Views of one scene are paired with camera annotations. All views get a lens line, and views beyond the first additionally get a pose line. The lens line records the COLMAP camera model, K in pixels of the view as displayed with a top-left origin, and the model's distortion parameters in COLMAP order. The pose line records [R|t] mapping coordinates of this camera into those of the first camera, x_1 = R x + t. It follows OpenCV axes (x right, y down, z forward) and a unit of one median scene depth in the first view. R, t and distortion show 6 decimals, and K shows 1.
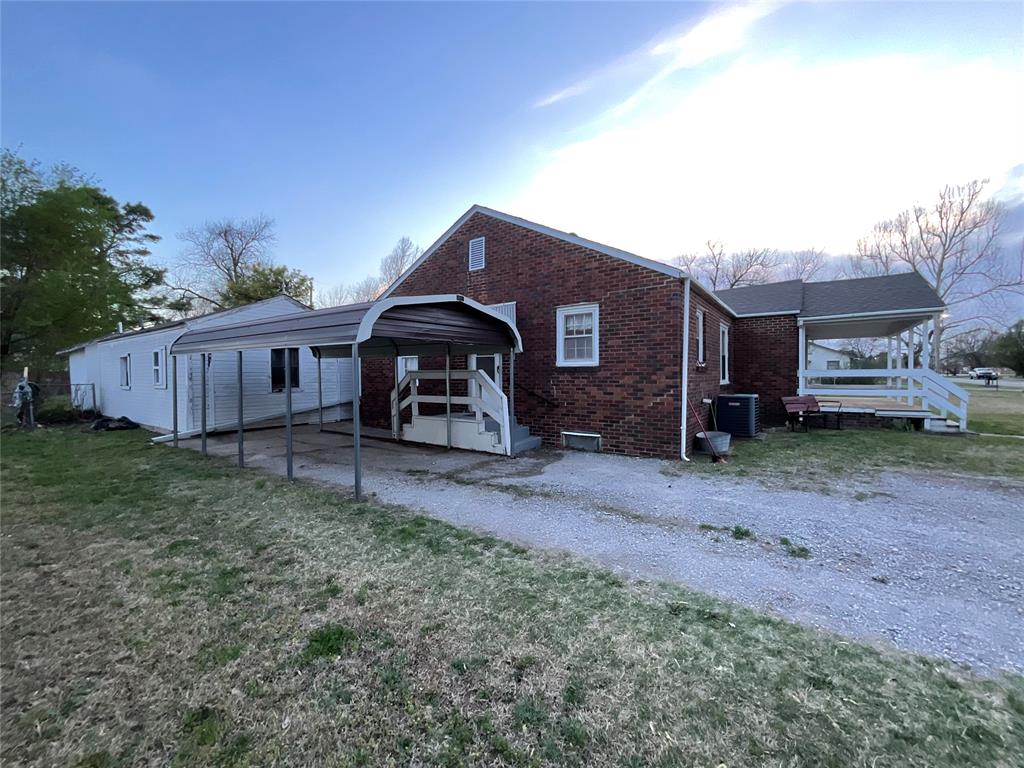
lens RADIAL K [[413.4, 0, 511.7], [0, 413.4, 385.4], [0, 0, 1]] dist [0.003467, 0.001544]
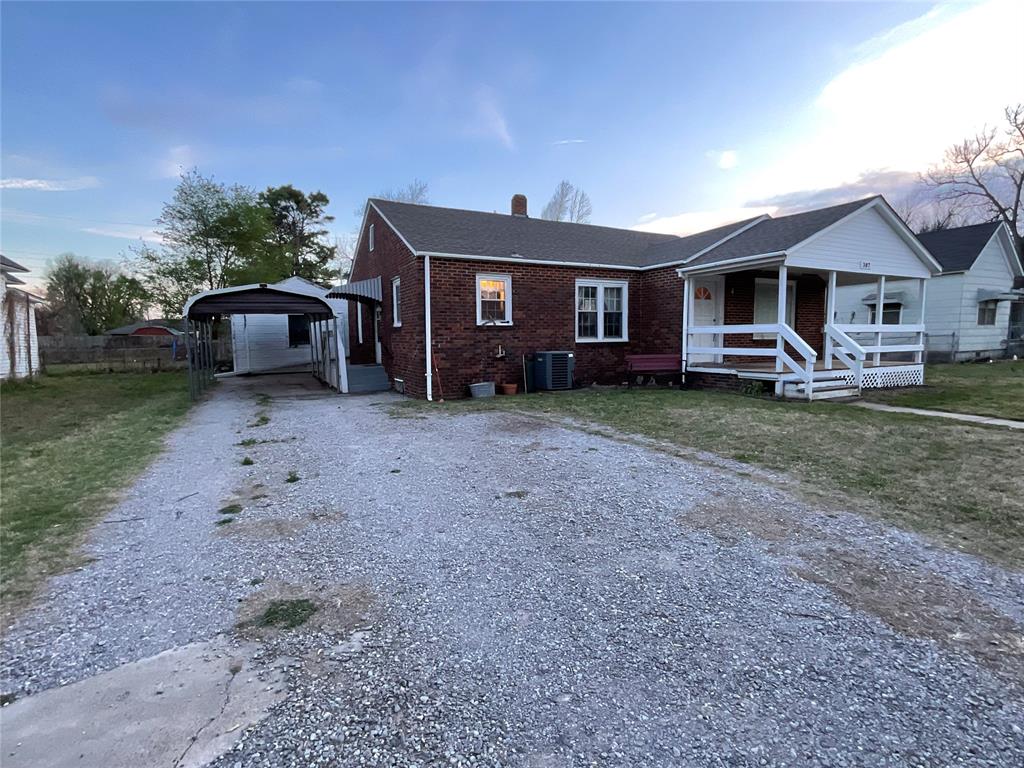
lens RADIAL K [[508.8, 0, 512.0], [0, 508.8, 382.8], [0, 0, 1]] dist [-0.003380, -0.000191]
pose [[0.883813, 0.038222, -0.466276, 0.825982], [-0.007083, 0.997636, 0.068355, 0.011965], [0.467787, -0.057110, 0.881994, -0.154197]]
